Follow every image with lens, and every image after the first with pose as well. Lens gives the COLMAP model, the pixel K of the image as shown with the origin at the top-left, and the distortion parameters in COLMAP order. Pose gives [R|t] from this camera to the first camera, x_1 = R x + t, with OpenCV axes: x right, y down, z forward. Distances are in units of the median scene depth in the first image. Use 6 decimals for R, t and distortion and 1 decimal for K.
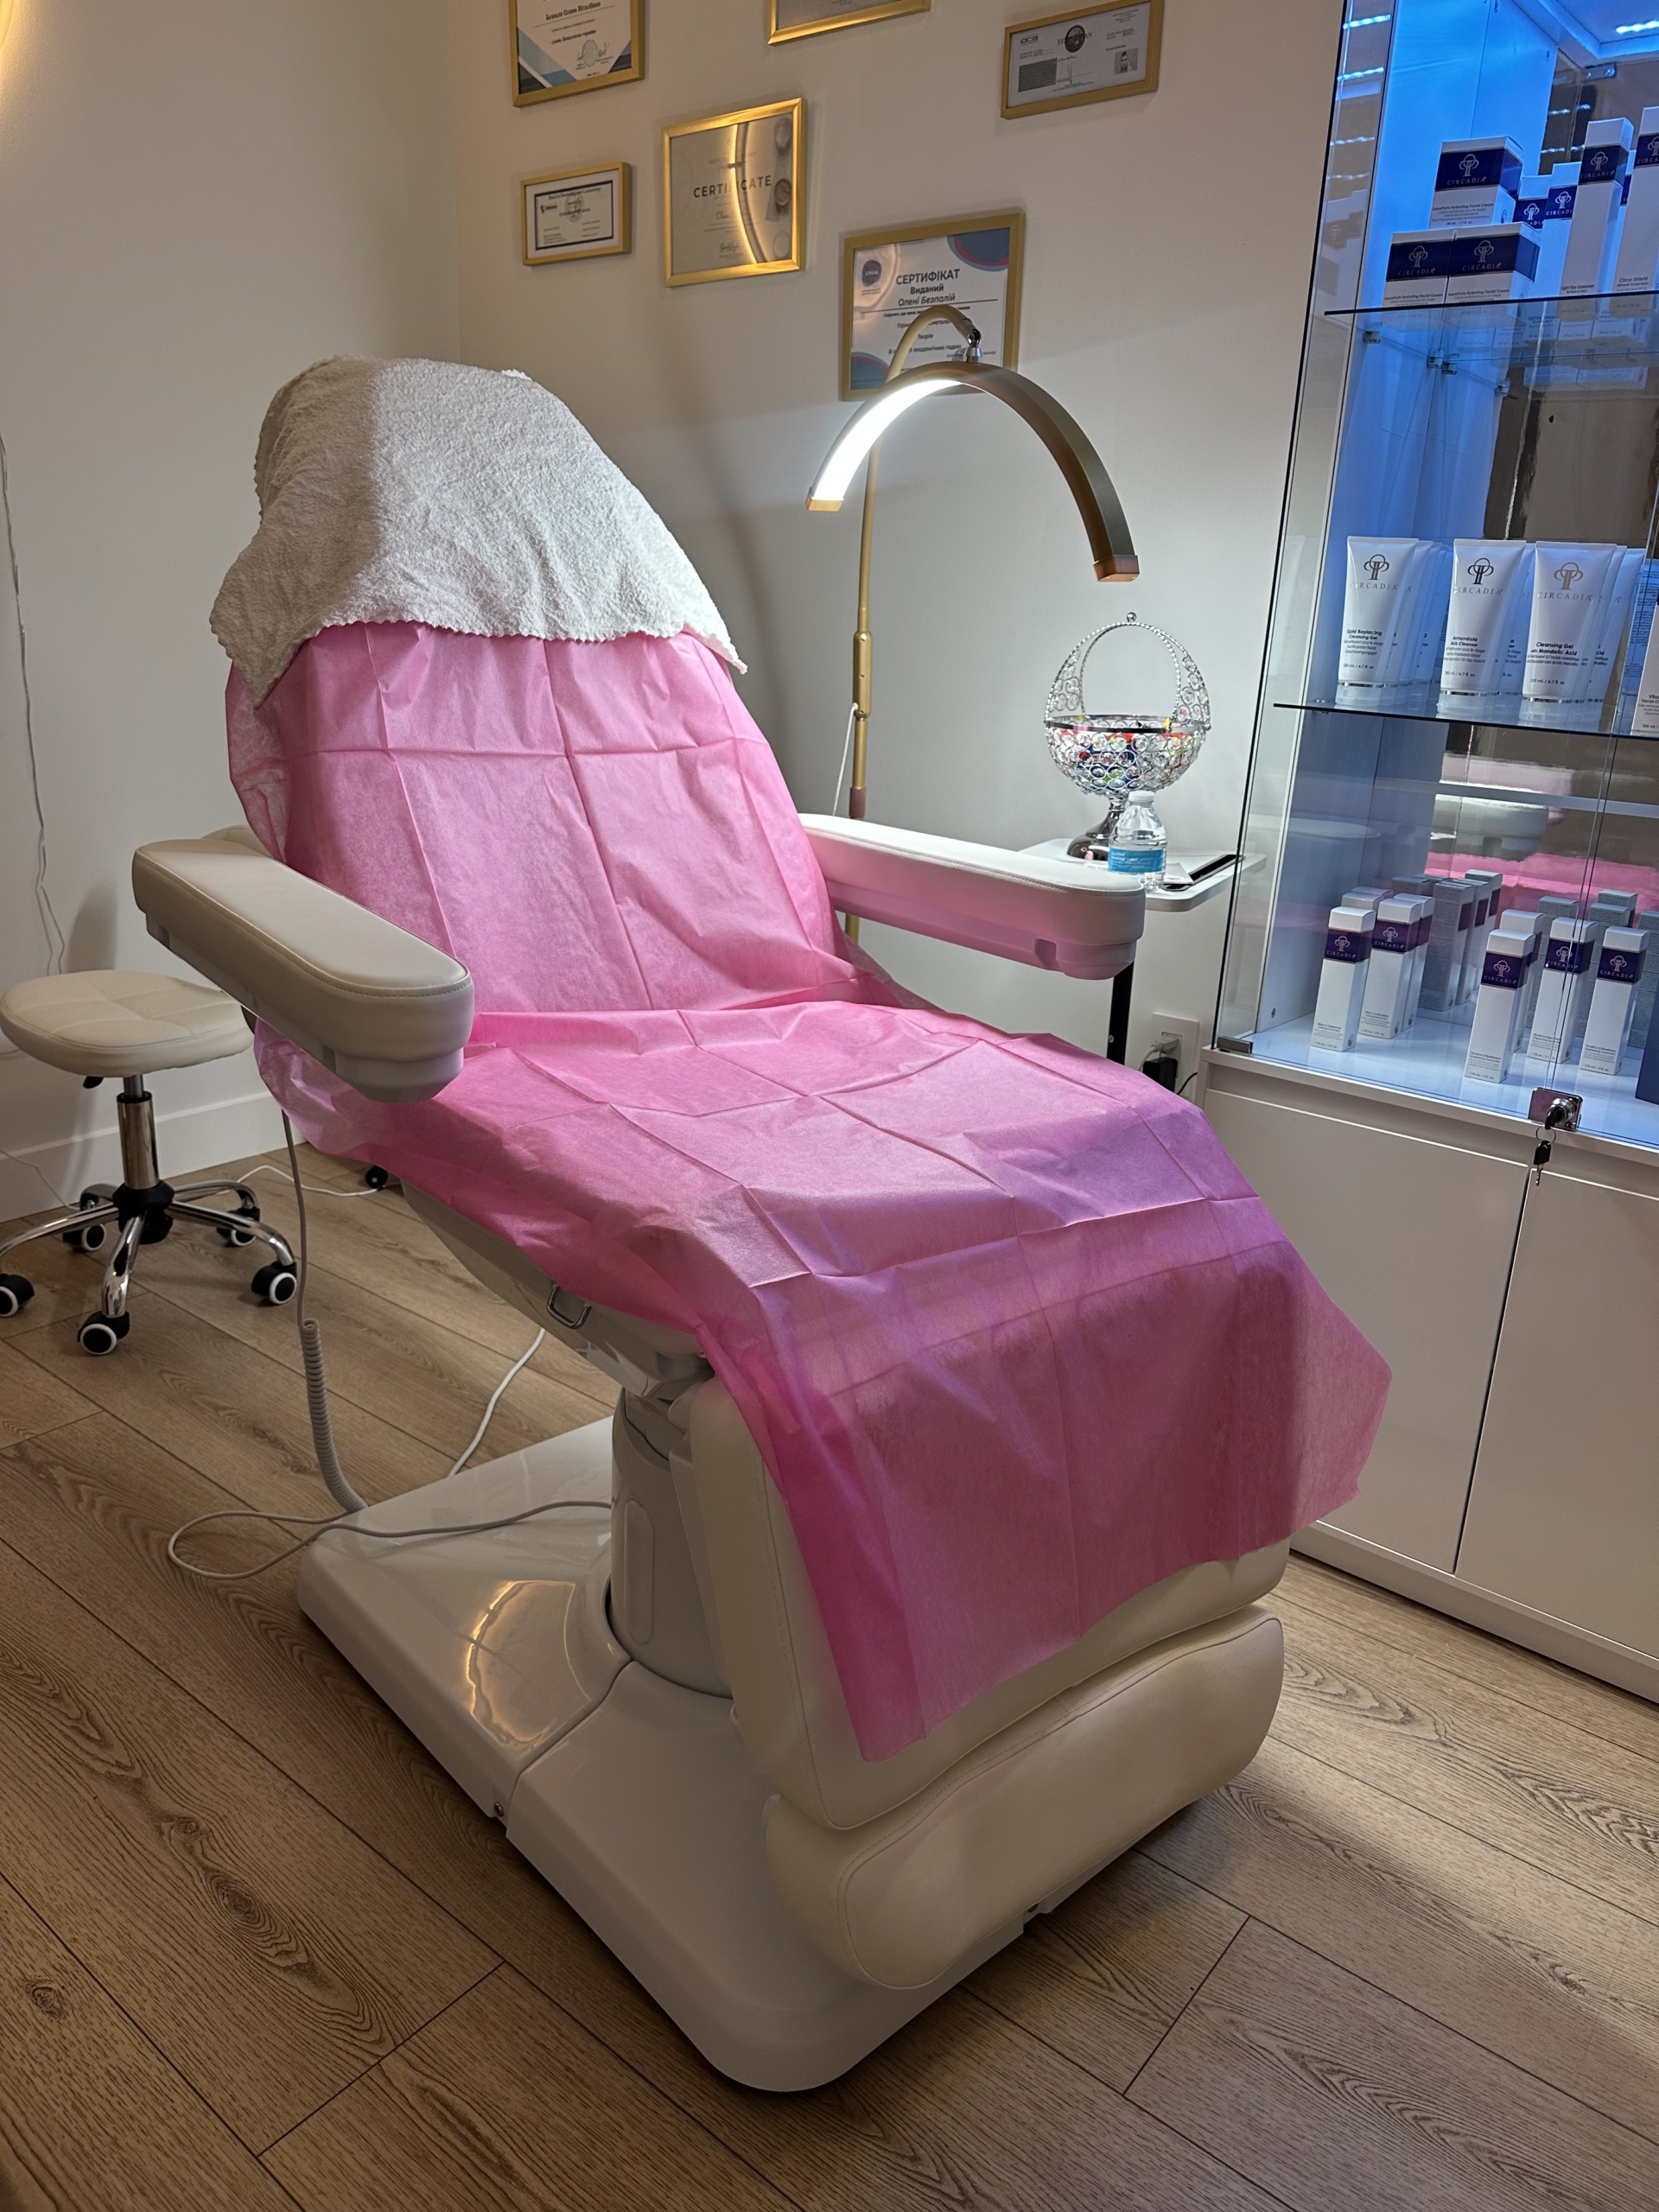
lens RADIAL K [[1583.3, 0, 827.9], [0, 1583.3, 1104.2], [0, 0, 1]] dist [0.004413, -0.004373]
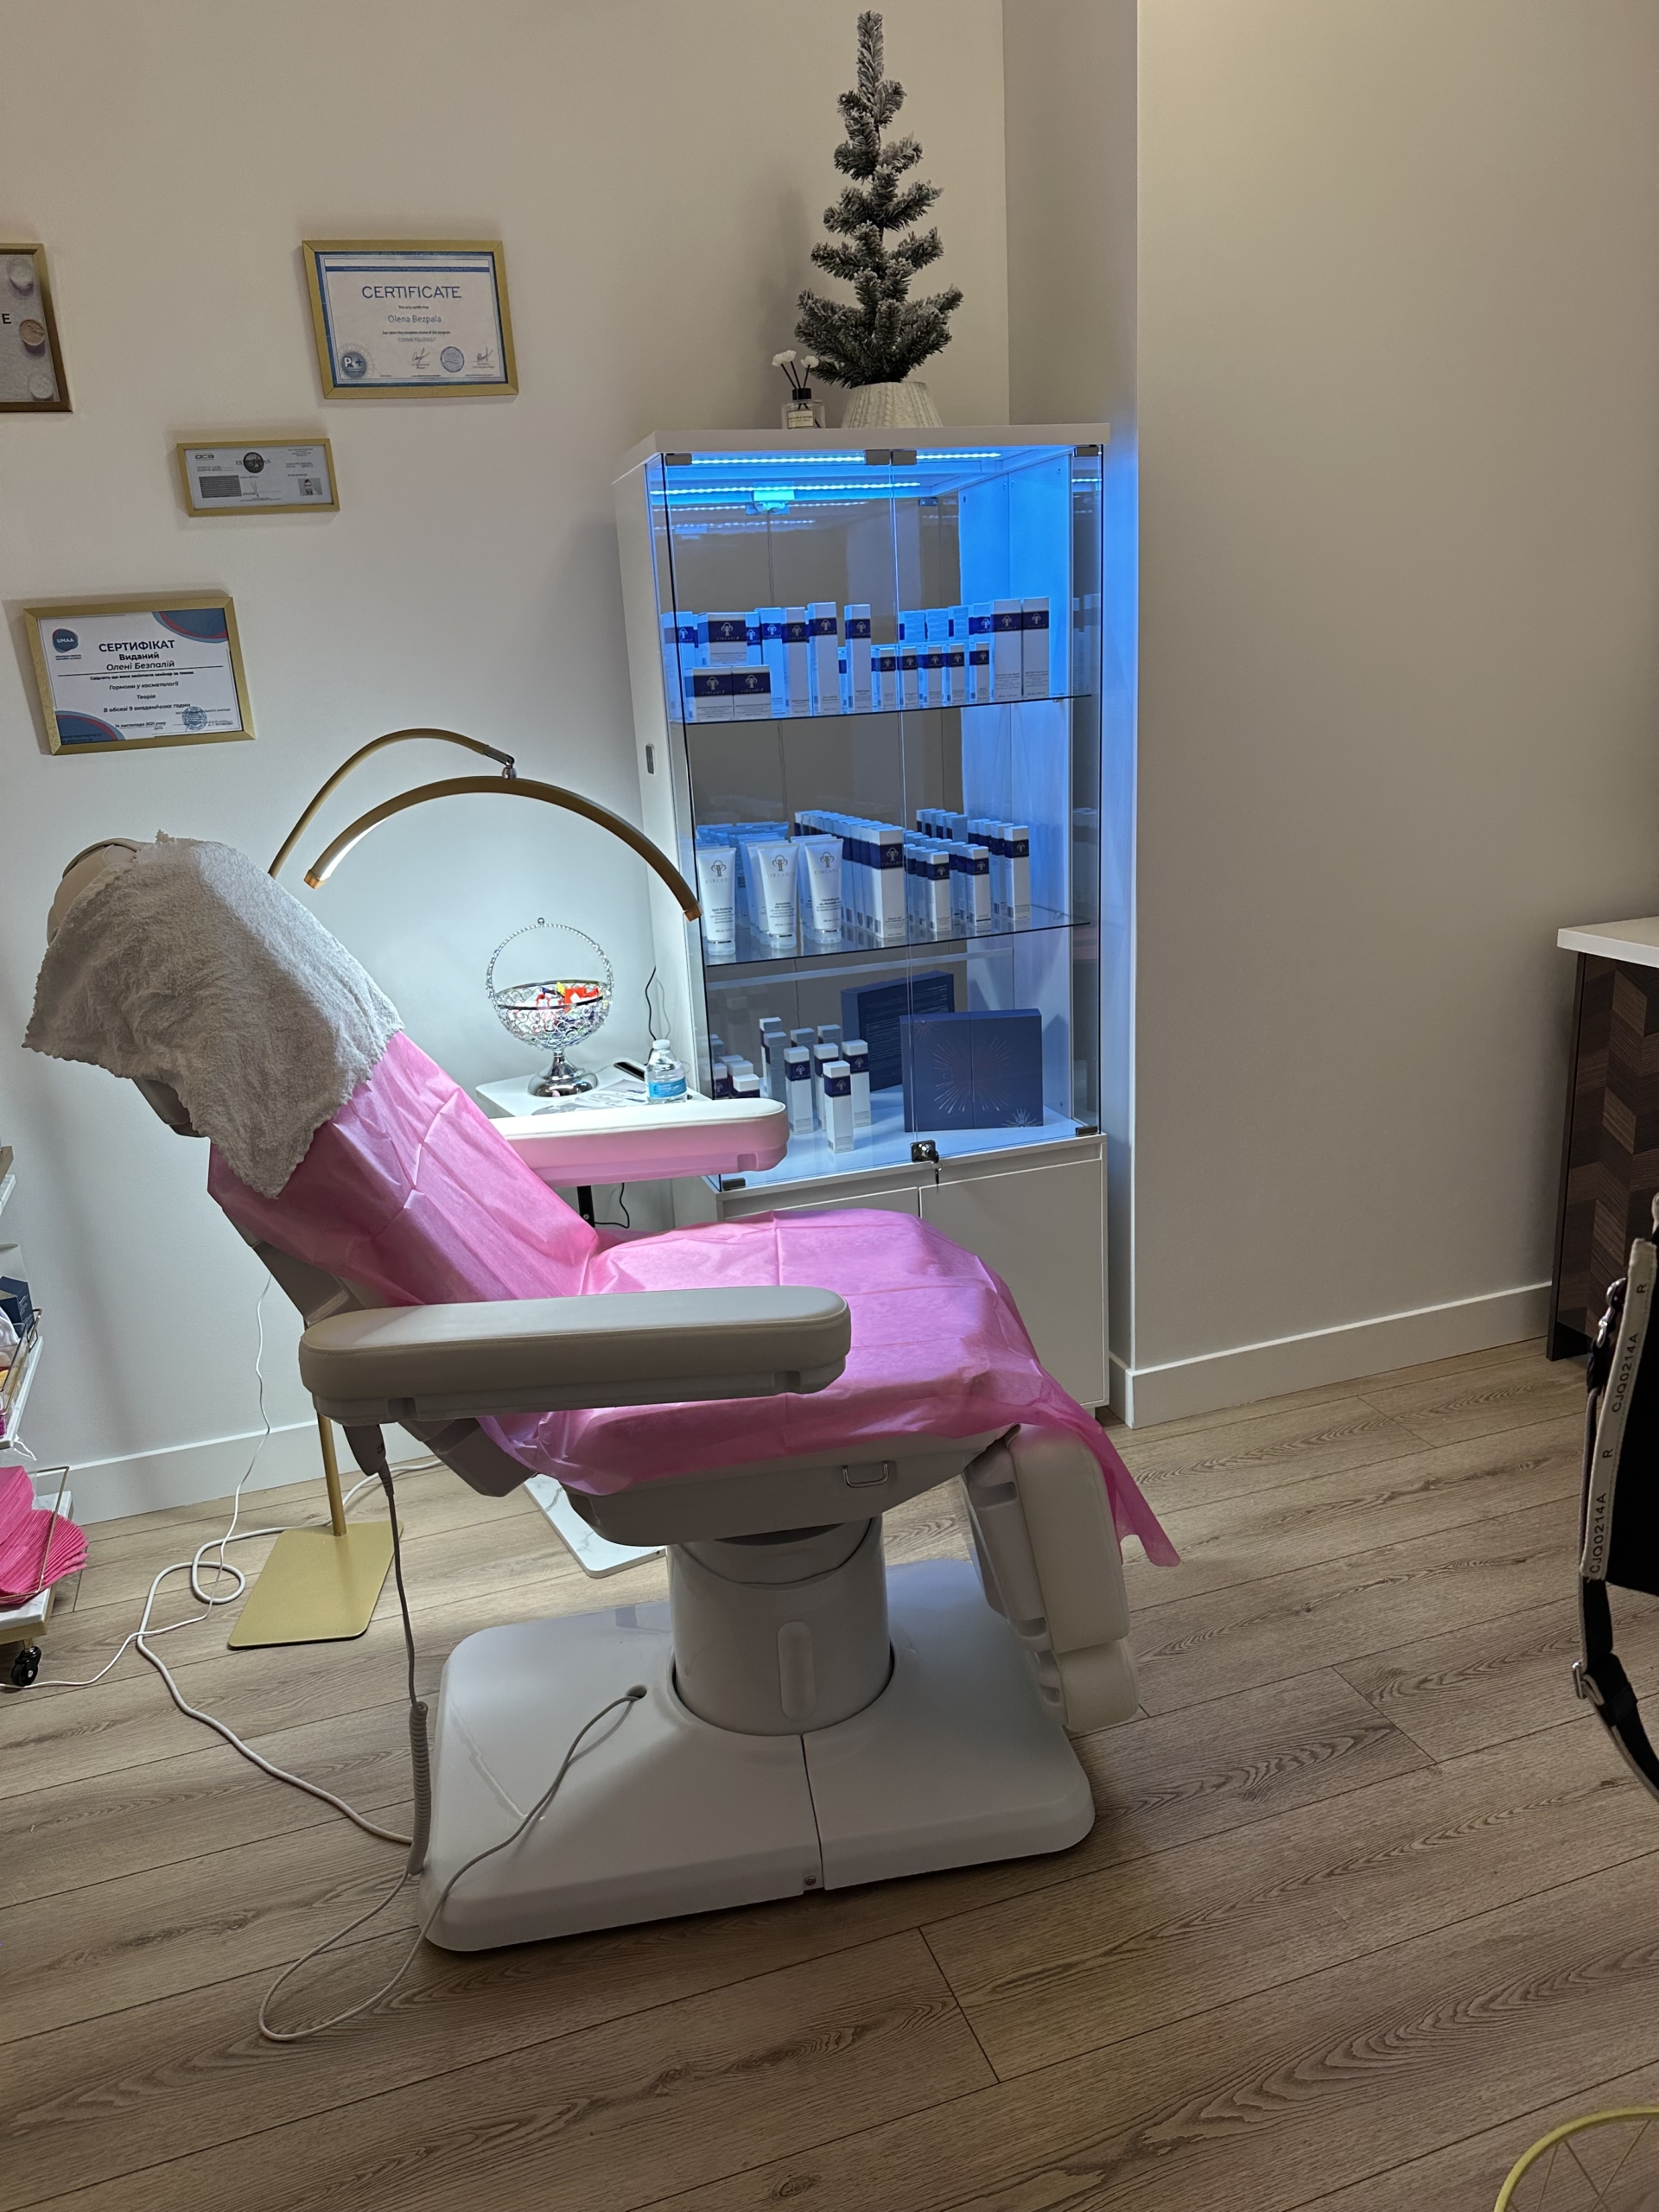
lens RADIAL K [[1583.3, 0, 812.6], [0, 1583.3, 1126.0], [0, 0, 1]] dist [0.004413, -0.004373]
pose [[0.525528, -0.312695, 0.791228, -0.735873], [0.335441, 0.930825, 0.145067, -0.238848], [-0.781857, 0.189174, 0.594065, 0.051151]]
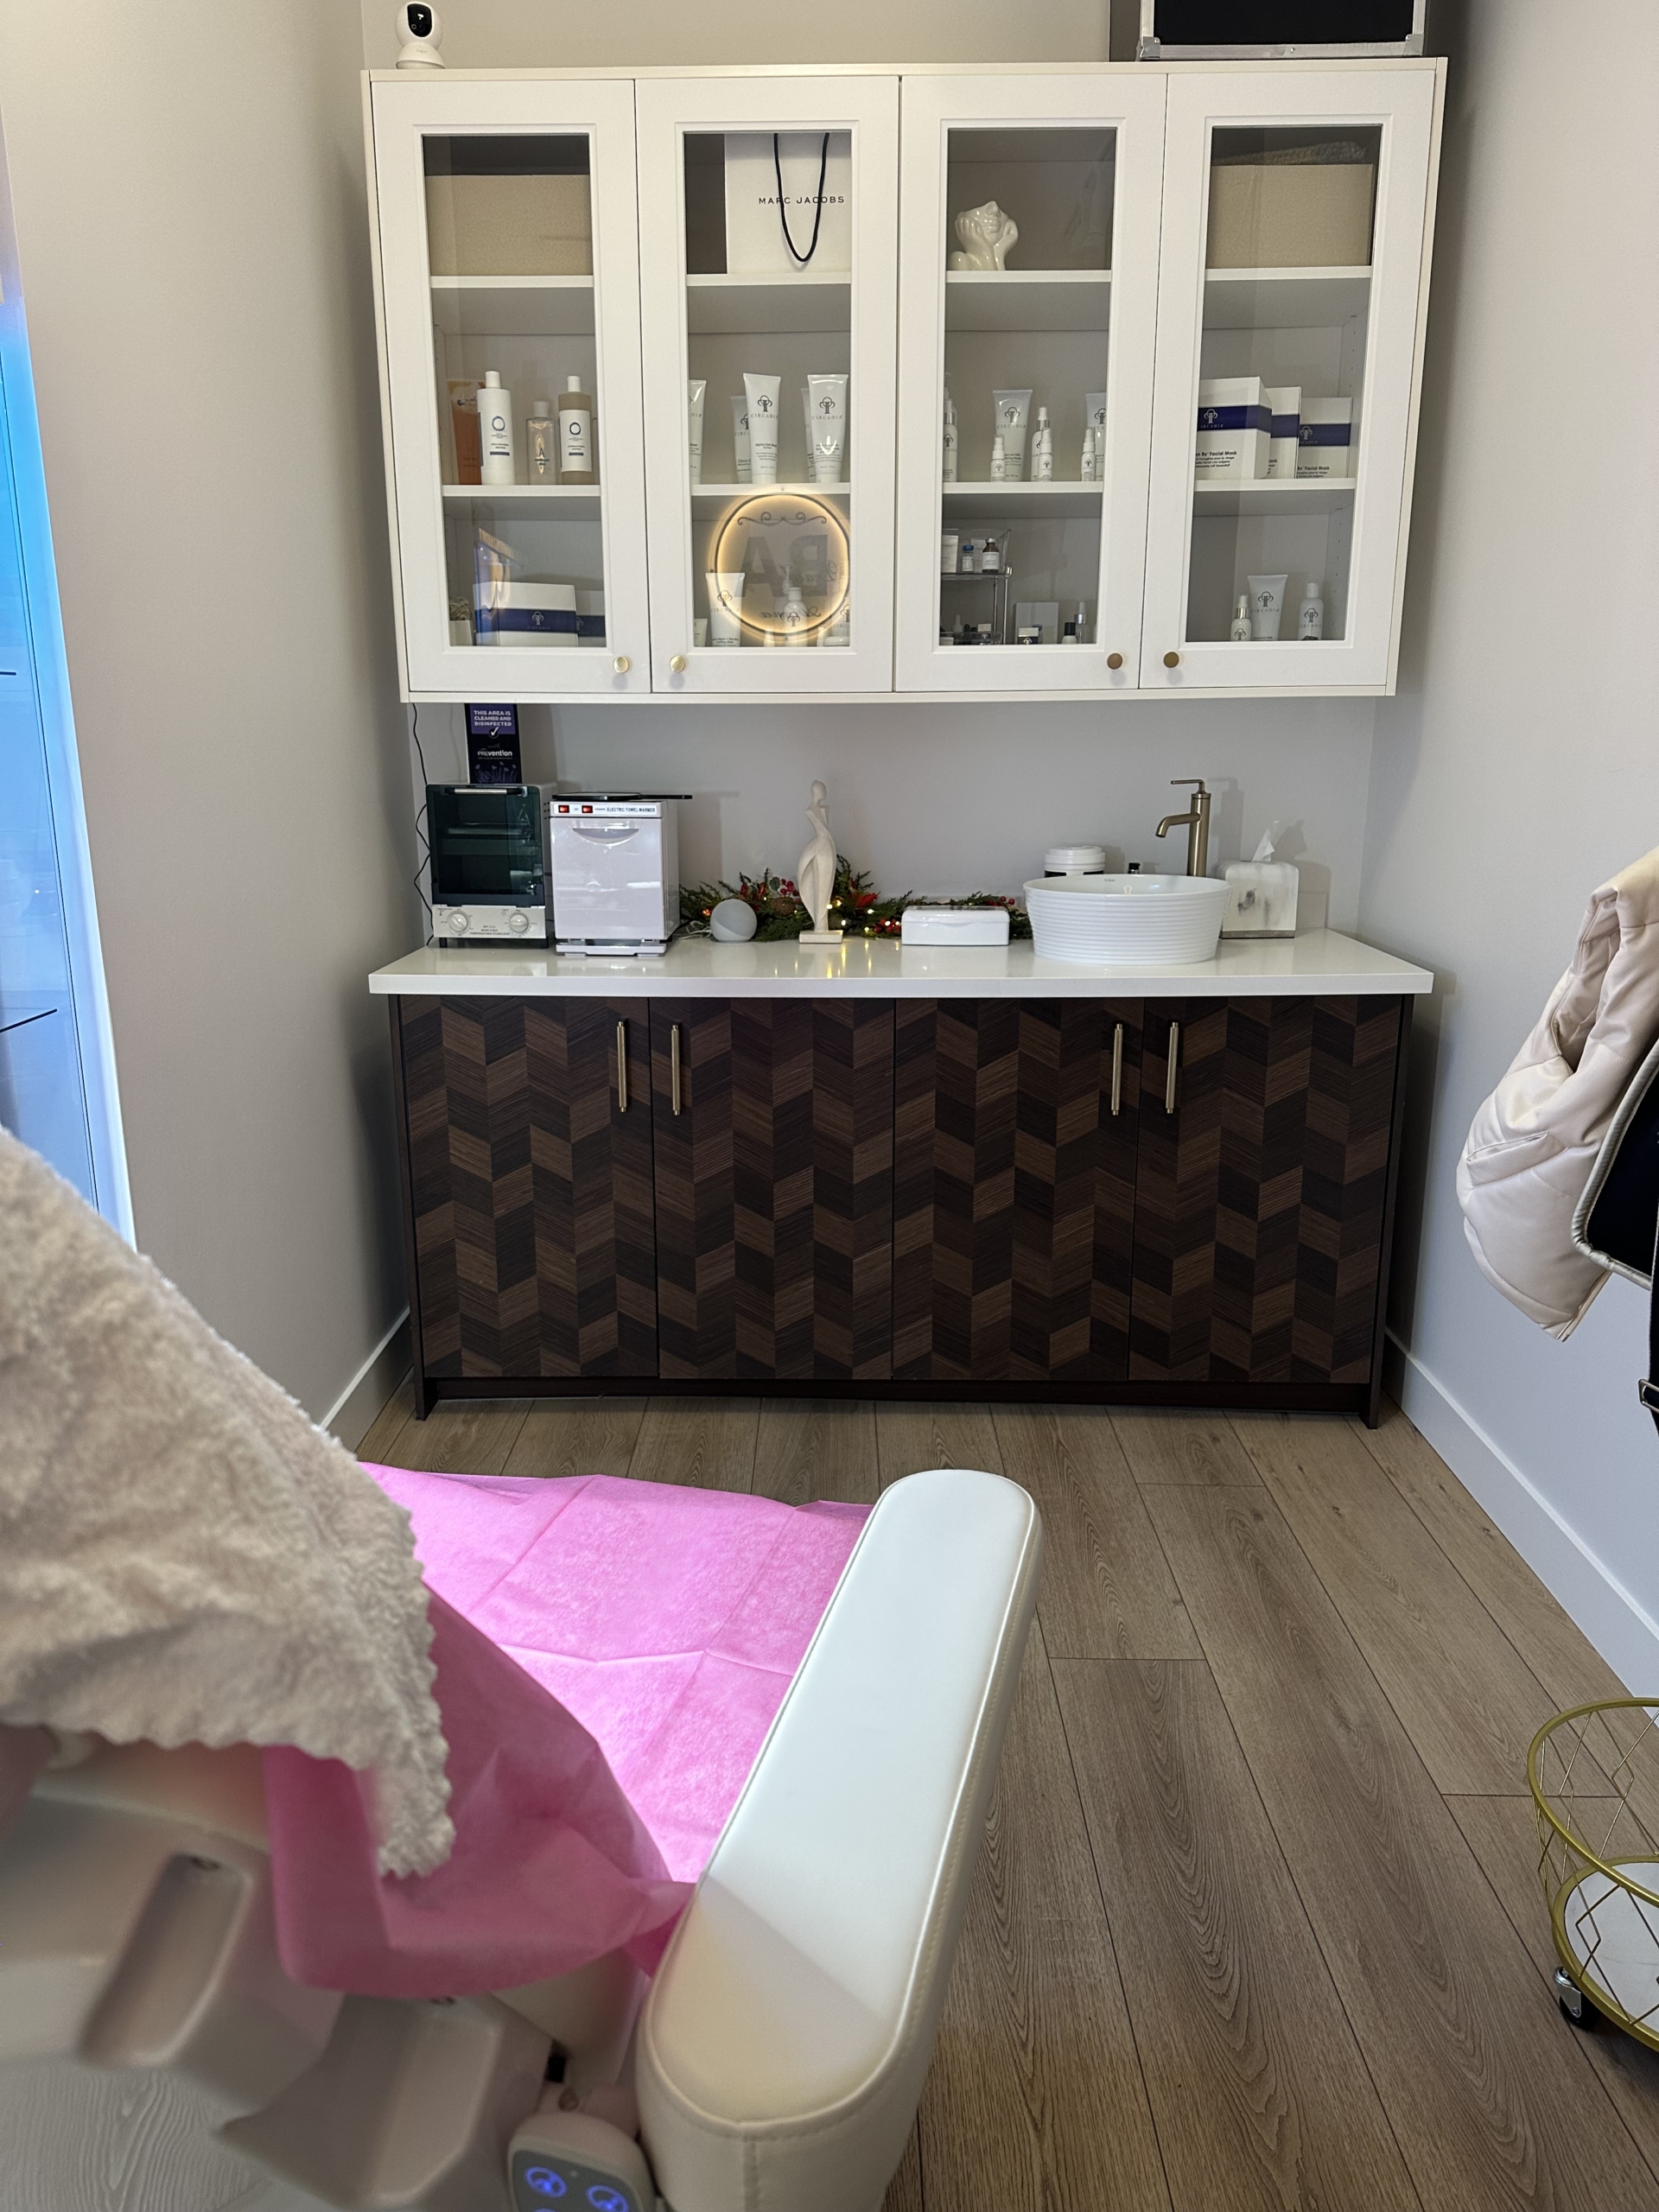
lens RADIAL K [[1583.3, 0, 820.0], [0, 1583.3, 1087.9], [0, 0, 1]] dist [0.004413, -0.004373]
pose [[-0.624614, -0.218706, 0.749683, -0.475369], [0.220894, 0.871300, 0.438227, -0.394678], [-0.749042, 0.439323, -0.495915, 0.764084]]
